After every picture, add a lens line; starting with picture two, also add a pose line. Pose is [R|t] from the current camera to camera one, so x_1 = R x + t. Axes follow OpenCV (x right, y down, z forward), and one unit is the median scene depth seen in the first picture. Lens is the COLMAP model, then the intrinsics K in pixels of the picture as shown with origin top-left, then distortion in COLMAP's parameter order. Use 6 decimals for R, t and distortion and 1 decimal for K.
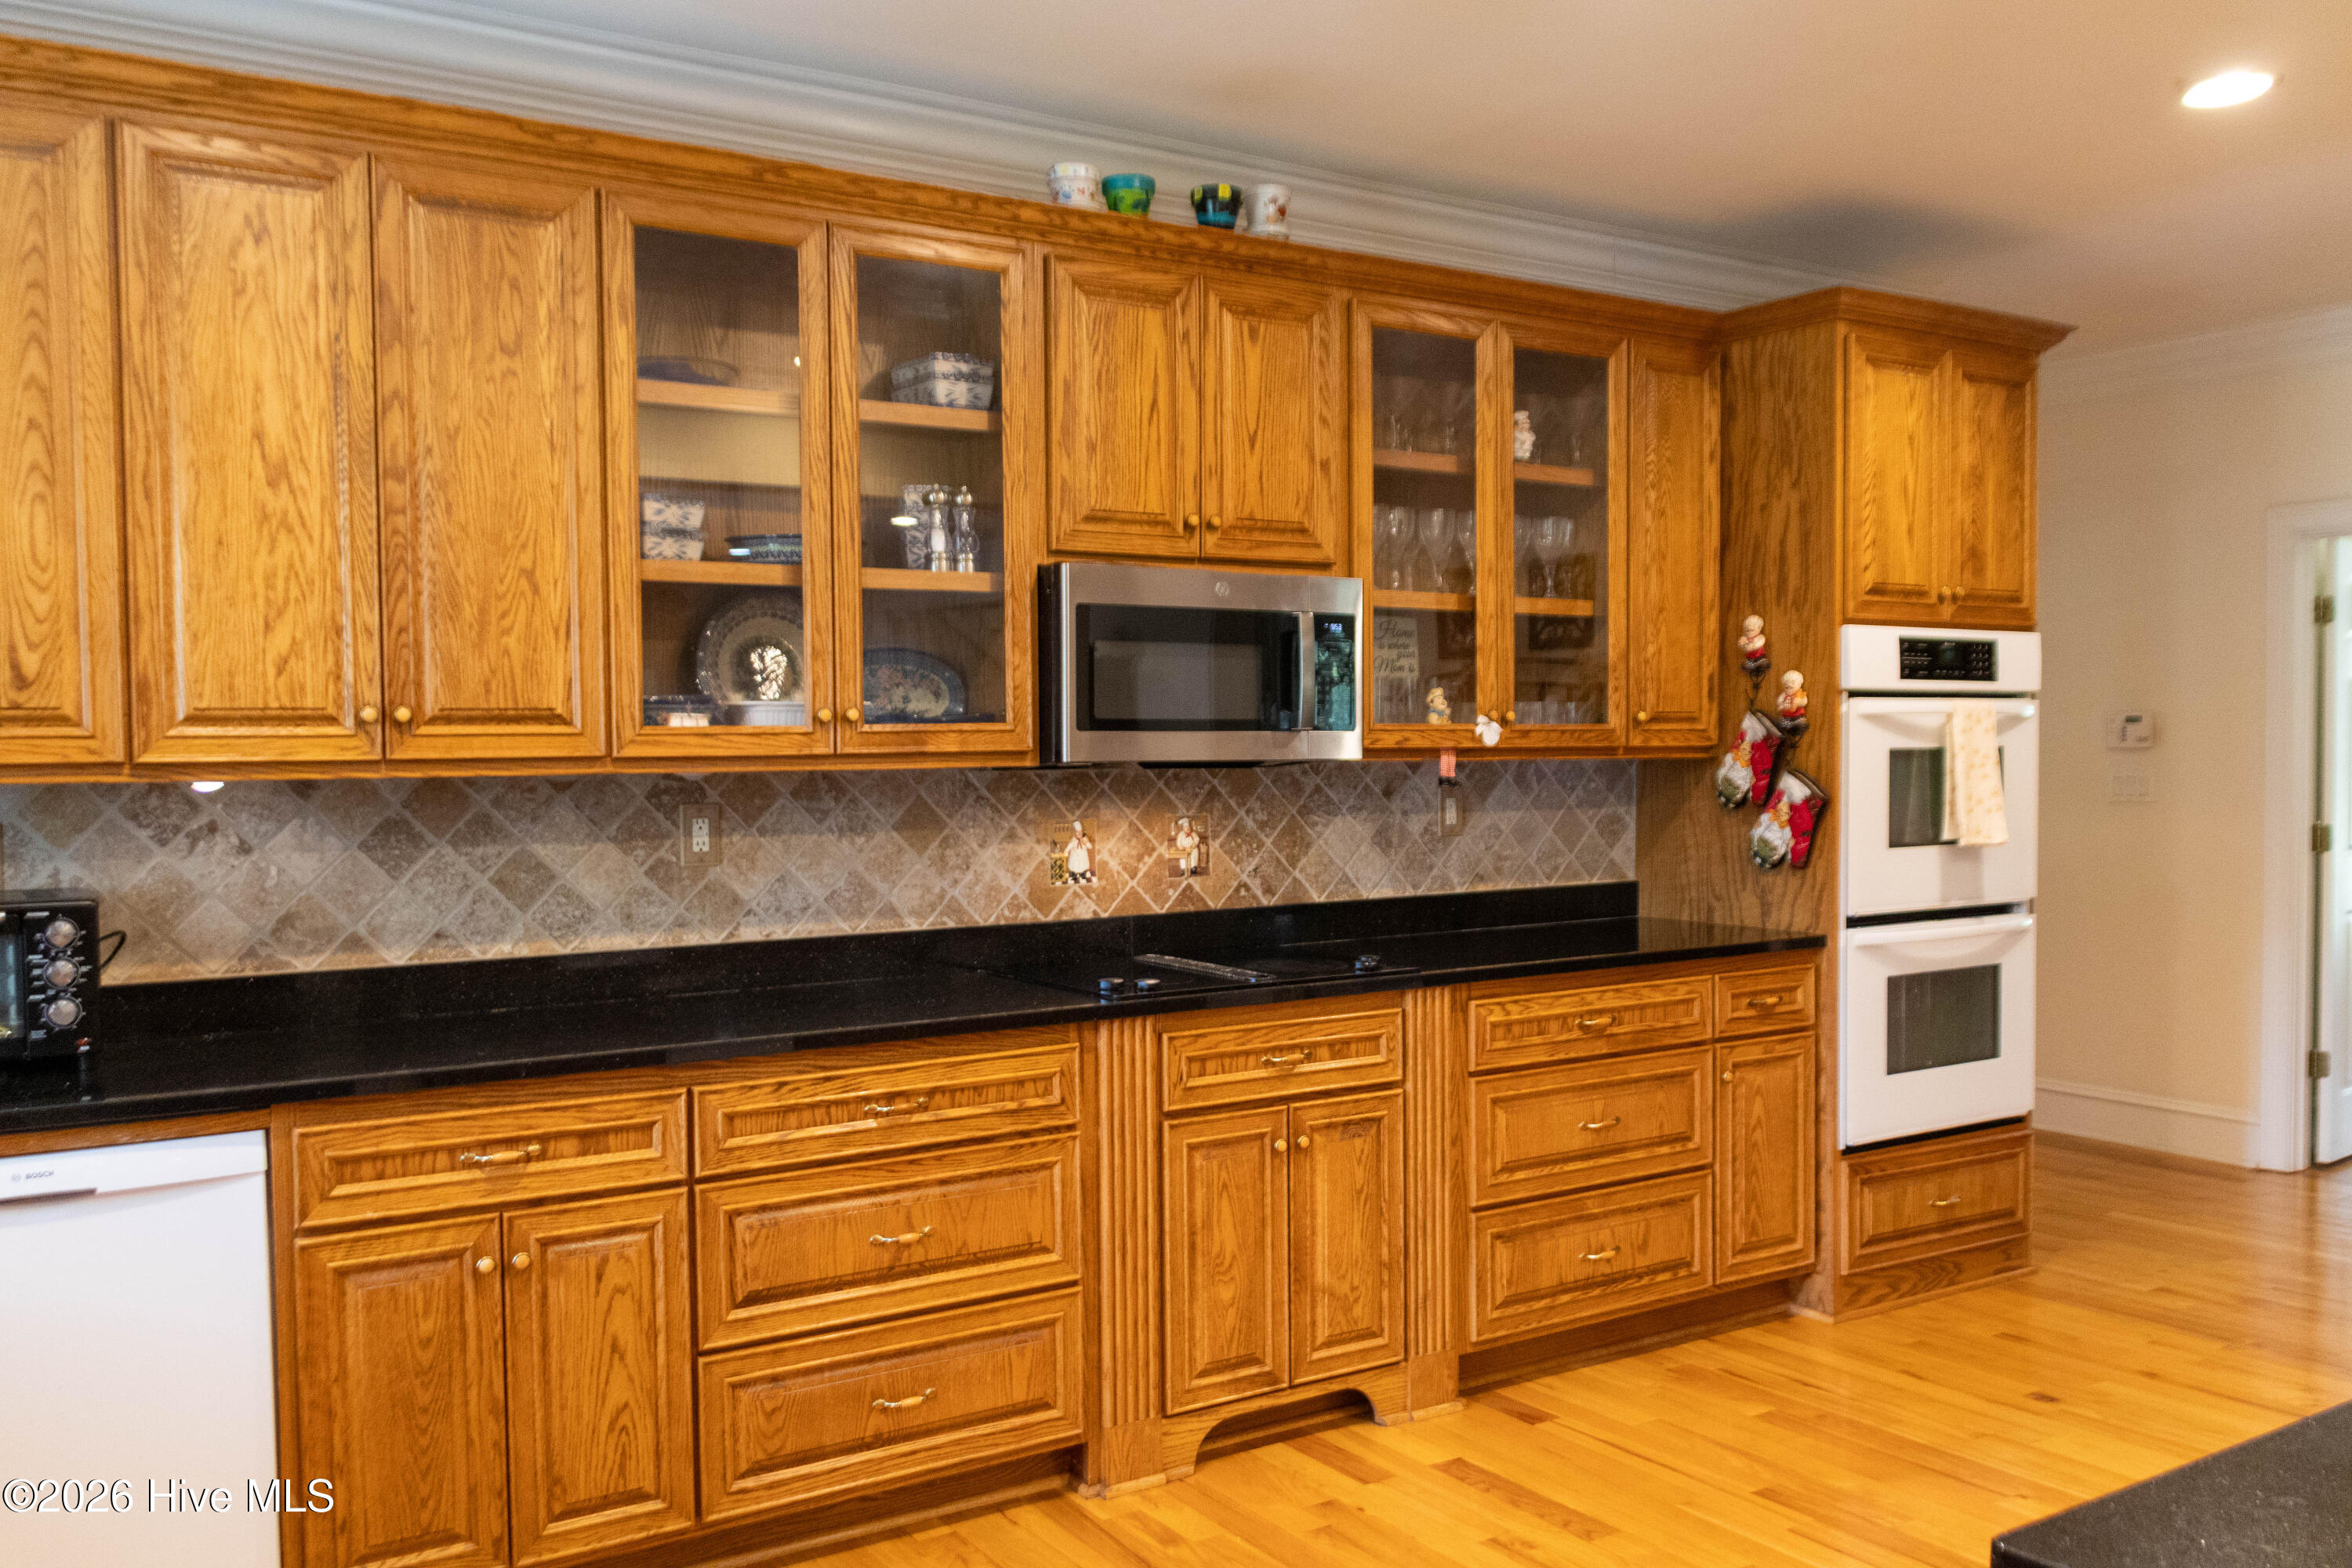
lens RADIAL K [[1932.9, 0, 1196.2], [0, 1932.9, 807.4], [0, 0, 1]] dist [0.008896, -0.004827]
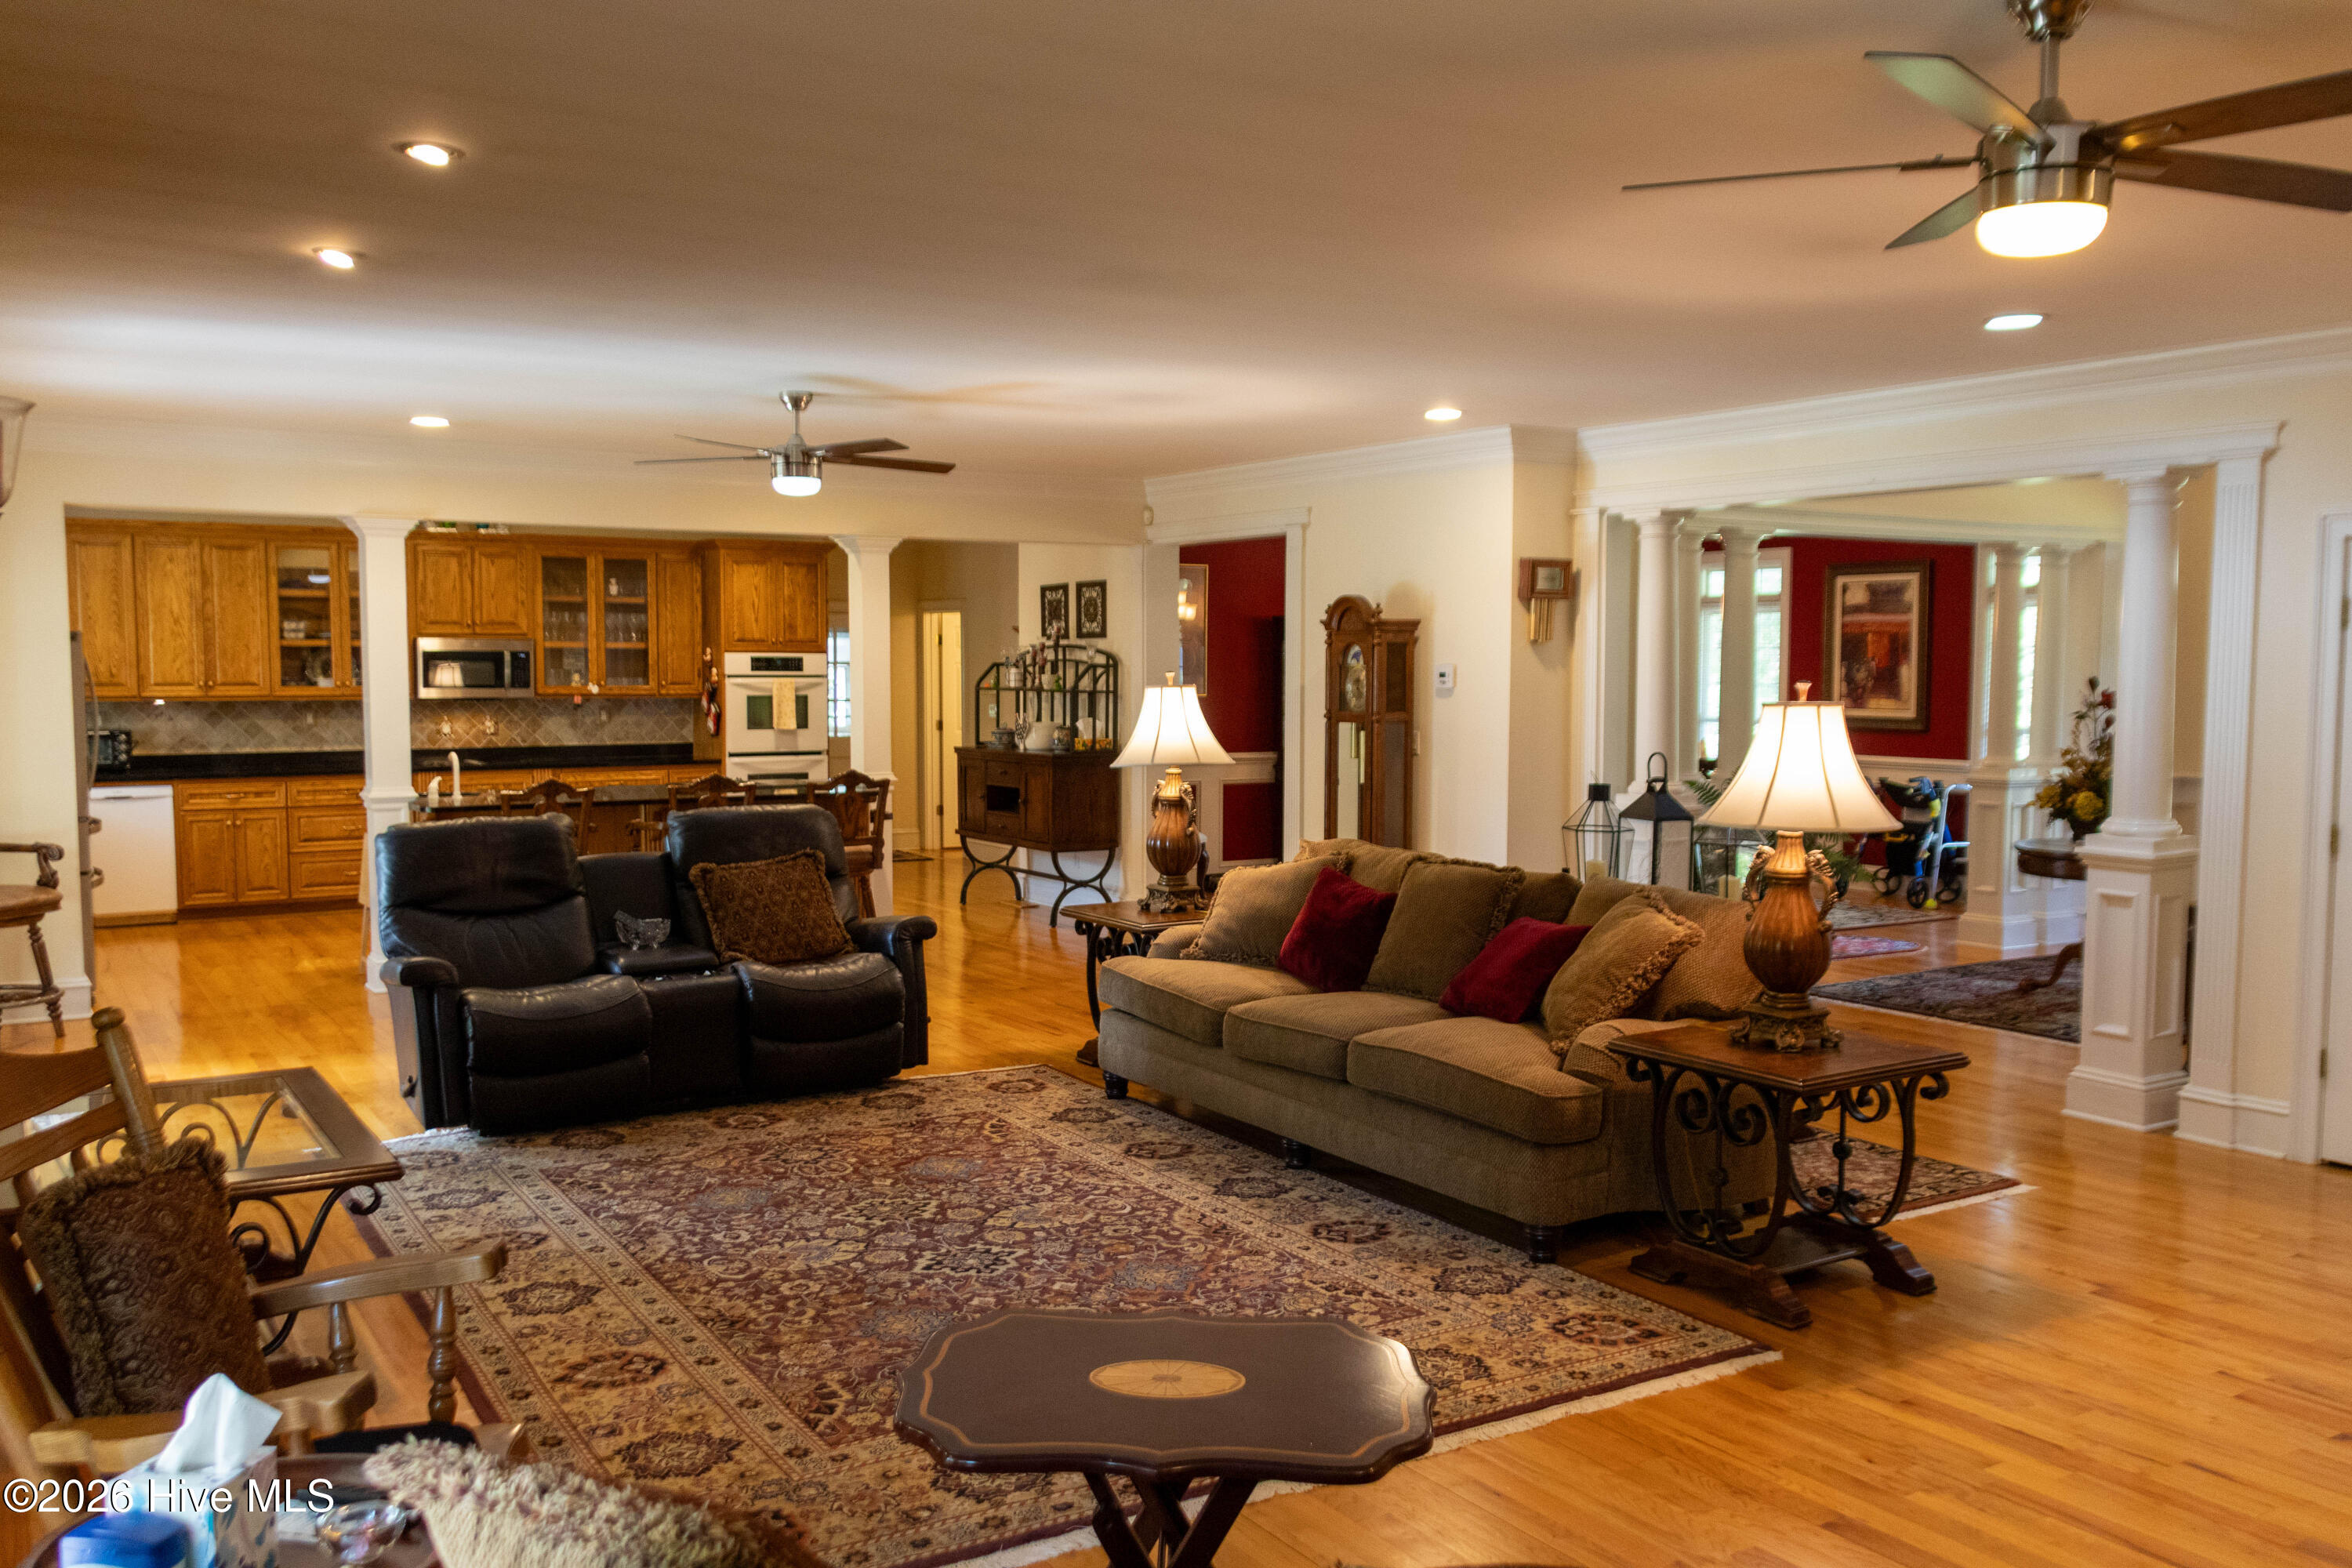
lens RADIAL K [[1932.9, 0, 1196.2], [0, 1932.9, 807.4], [0, 0, 1]] dist [0.008896, -0.004827]
pose [[0.999850, 0.011310, -0.013128, 1.293161], [-0.010792, 0.999186, 0.038879, 0.020890], [0.013557, -0.038731, 0.999158, -2.280273]]
